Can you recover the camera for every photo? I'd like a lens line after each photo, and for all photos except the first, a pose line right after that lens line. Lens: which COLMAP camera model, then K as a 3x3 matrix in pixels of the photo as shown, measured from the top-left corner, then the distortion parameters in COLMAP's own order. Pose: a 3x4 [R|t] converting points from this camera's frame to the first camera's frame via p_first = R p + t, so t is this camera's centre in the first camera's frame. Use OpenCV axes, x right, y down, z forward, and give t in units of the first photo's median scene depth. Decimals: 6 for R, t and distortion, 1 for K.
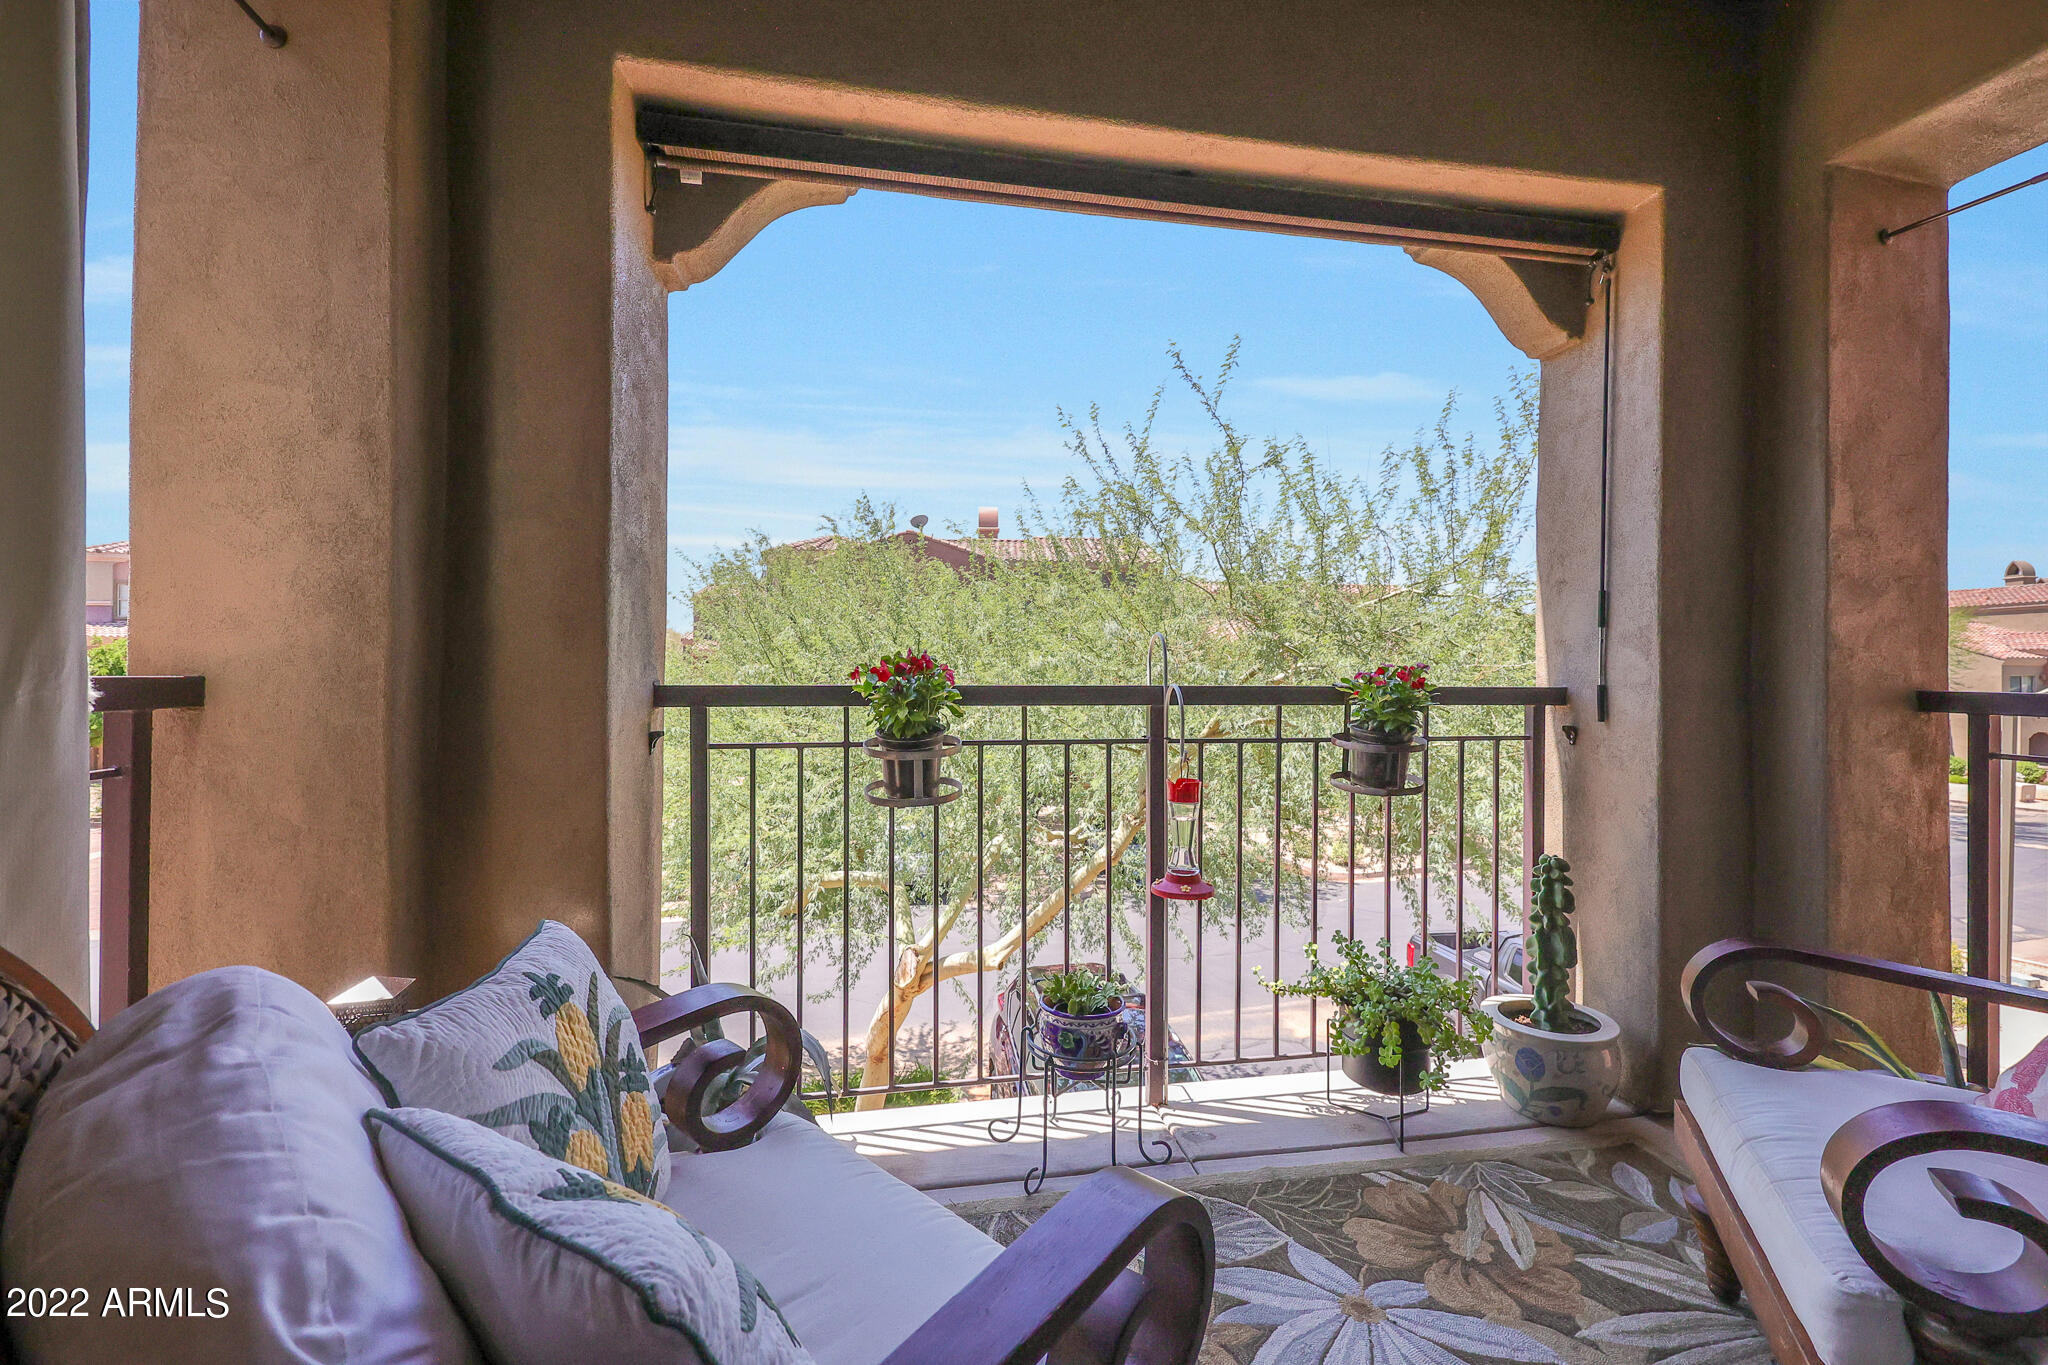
lens RADIAL K [[834.0, 0, 1016.7], [0, 834.0, 669.9], [0, 0, 1]] dist [0.000987, -0.000178]
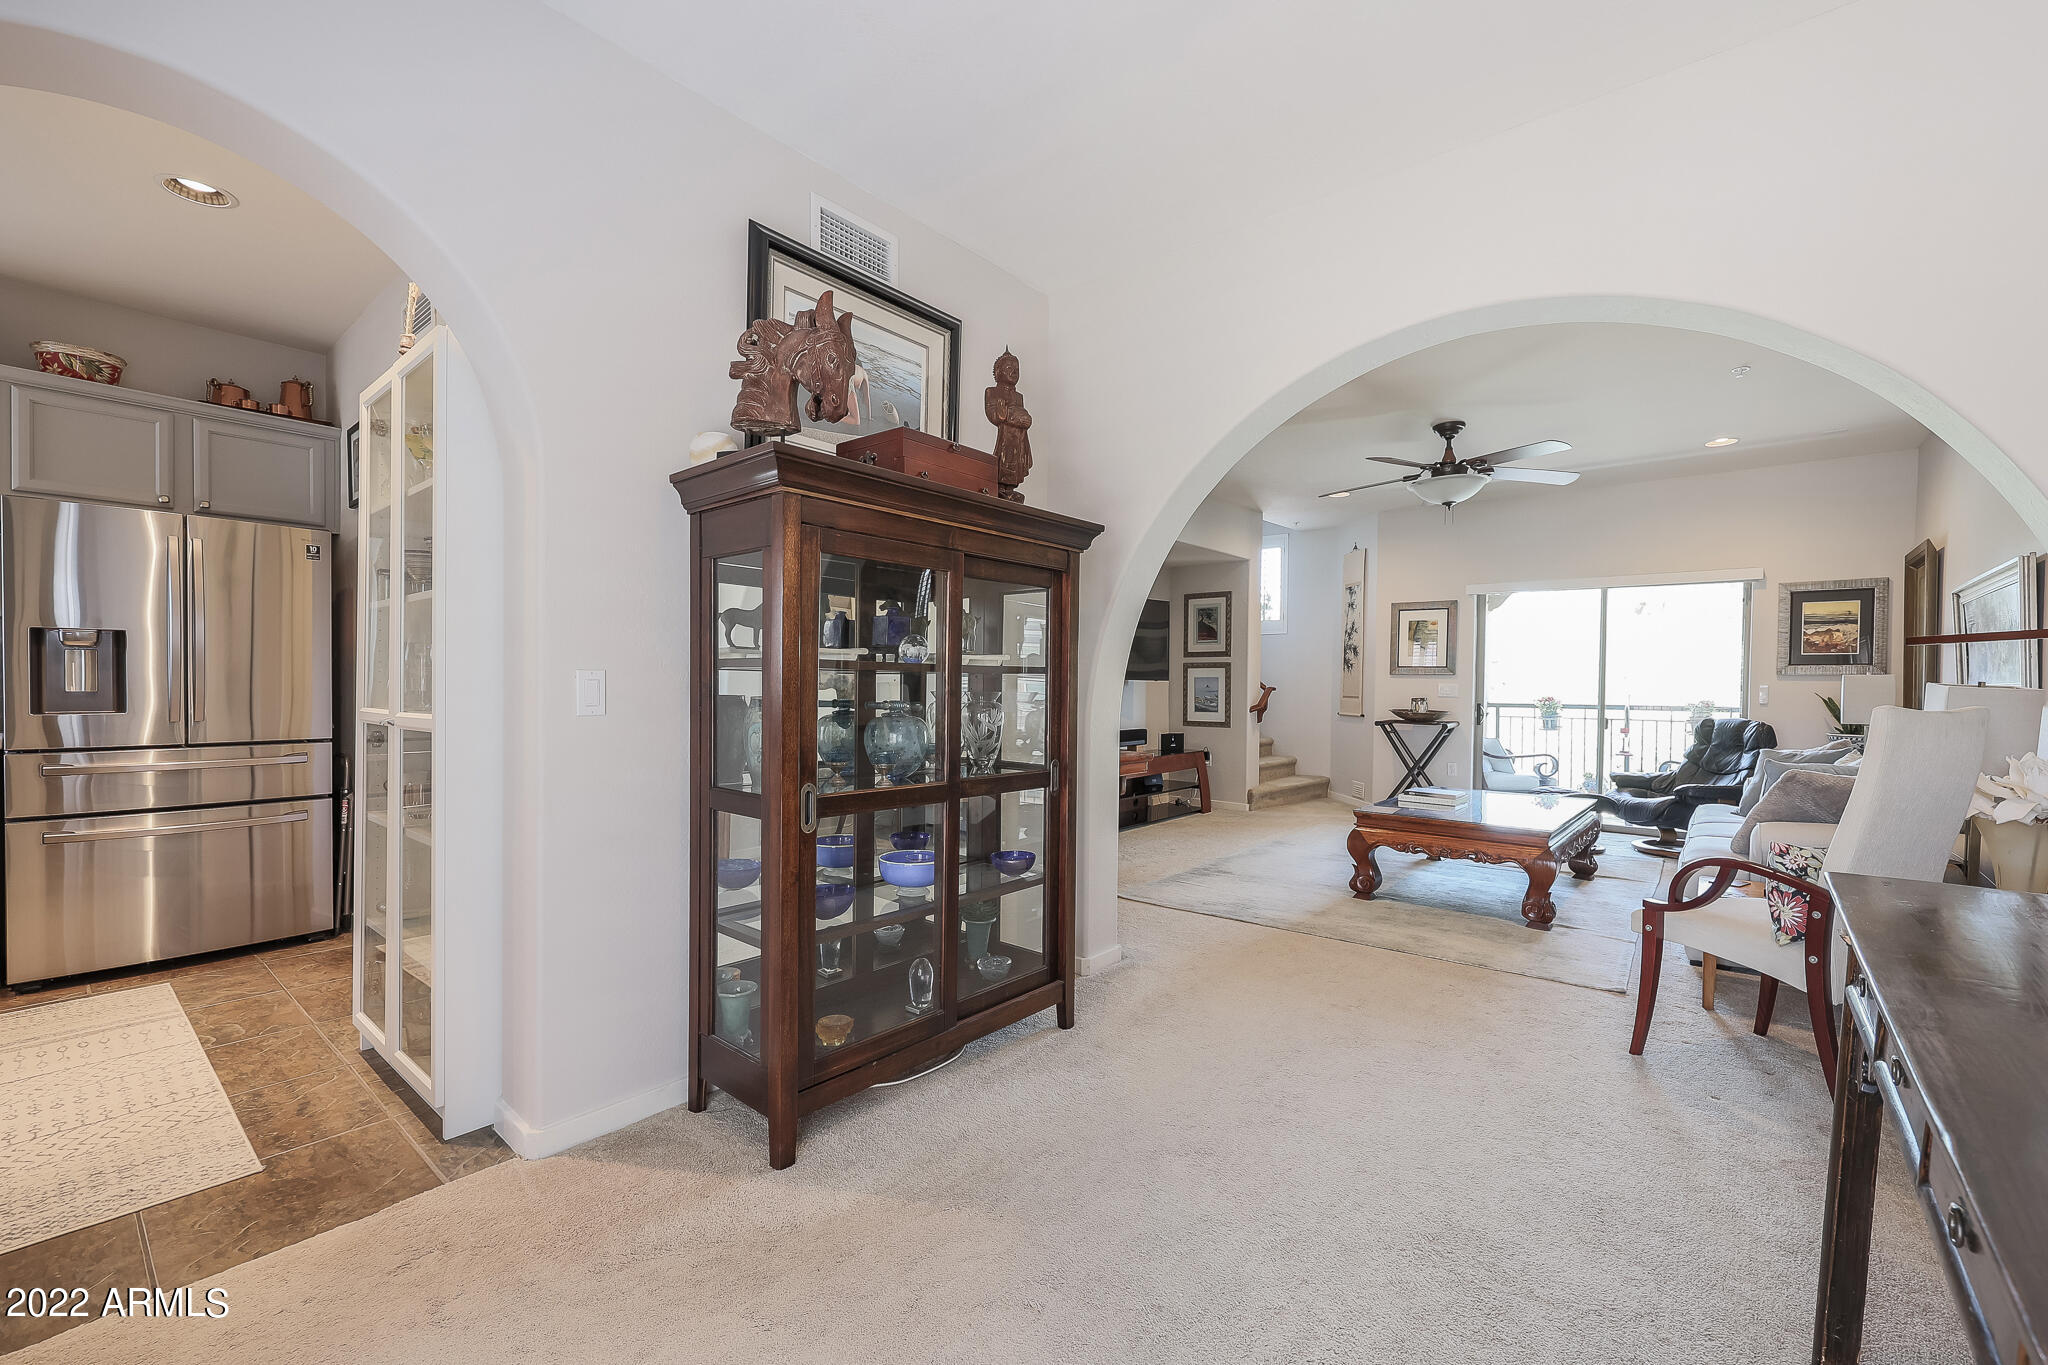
lens RADIAL K [[834.0, 0, 1023.3], [0, 834.0, 696.3], [0, 0, 1]] dist [0.000987, -0.000178]
pose [[0.650743, 0.013653, -0.759175, 1.355846], [0.001651, 0.999811, 0.019396, -0.106199], [0.759296, -0.013875, 0.650597, -3.834260]]
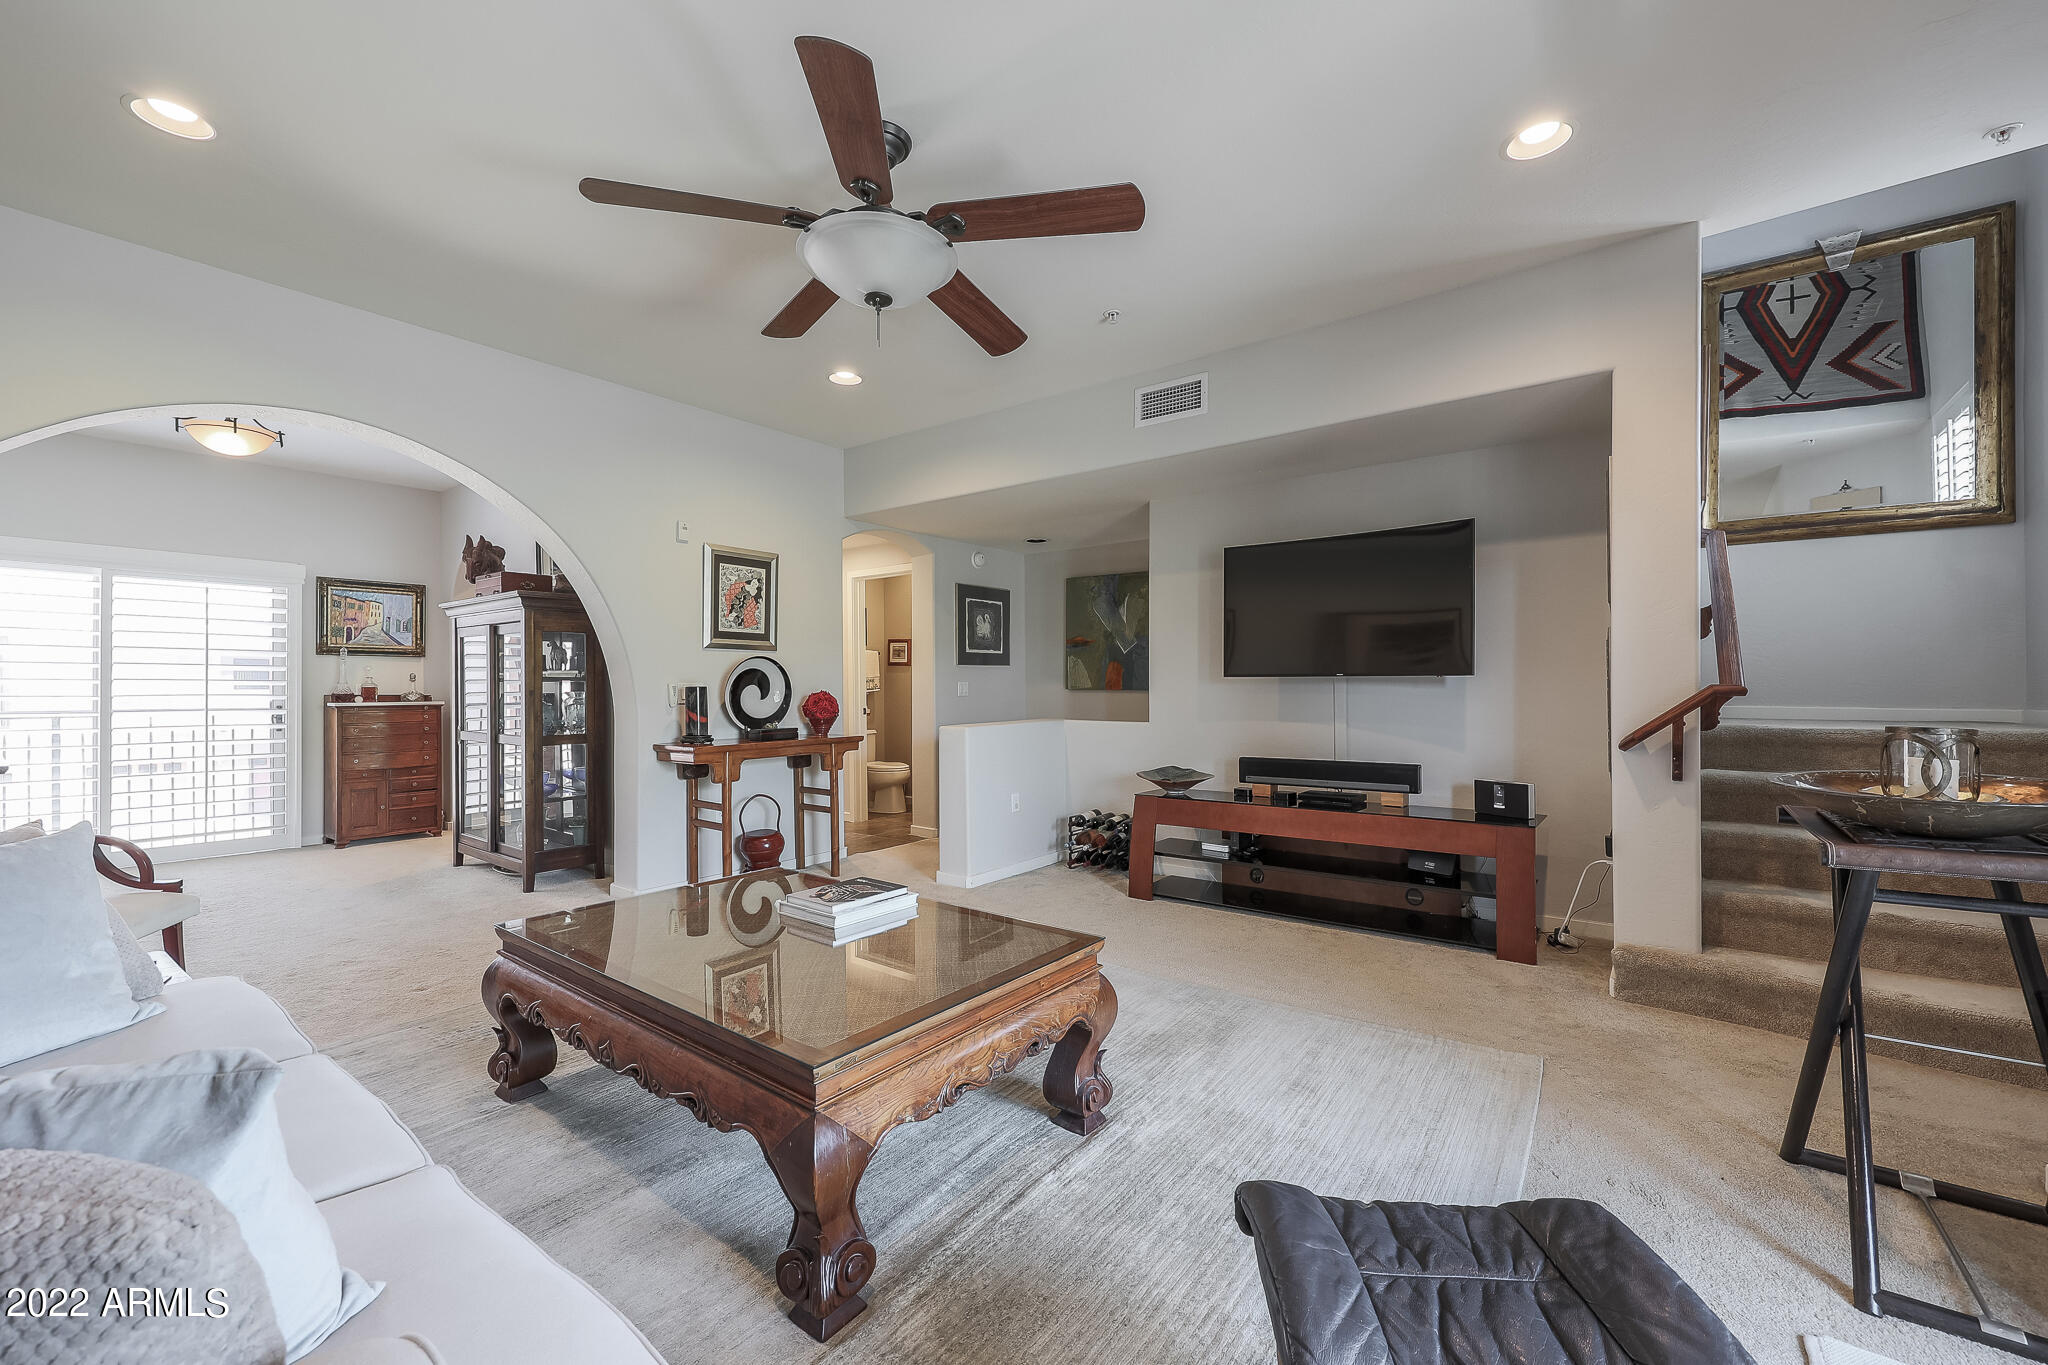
lens RADIAL K [[834.0, 0, 1027.9], [0, 834.0, 691.2], [0, 0, 1]] dist [0.000987, -0.000178]
pose [[-0.733636, 0.001786, -0.679540, 0.948560], [0.007513, 0.999957, -0.005483, -0.062022], [0.679501, -0.009128, -0.733618, -0.206482]]
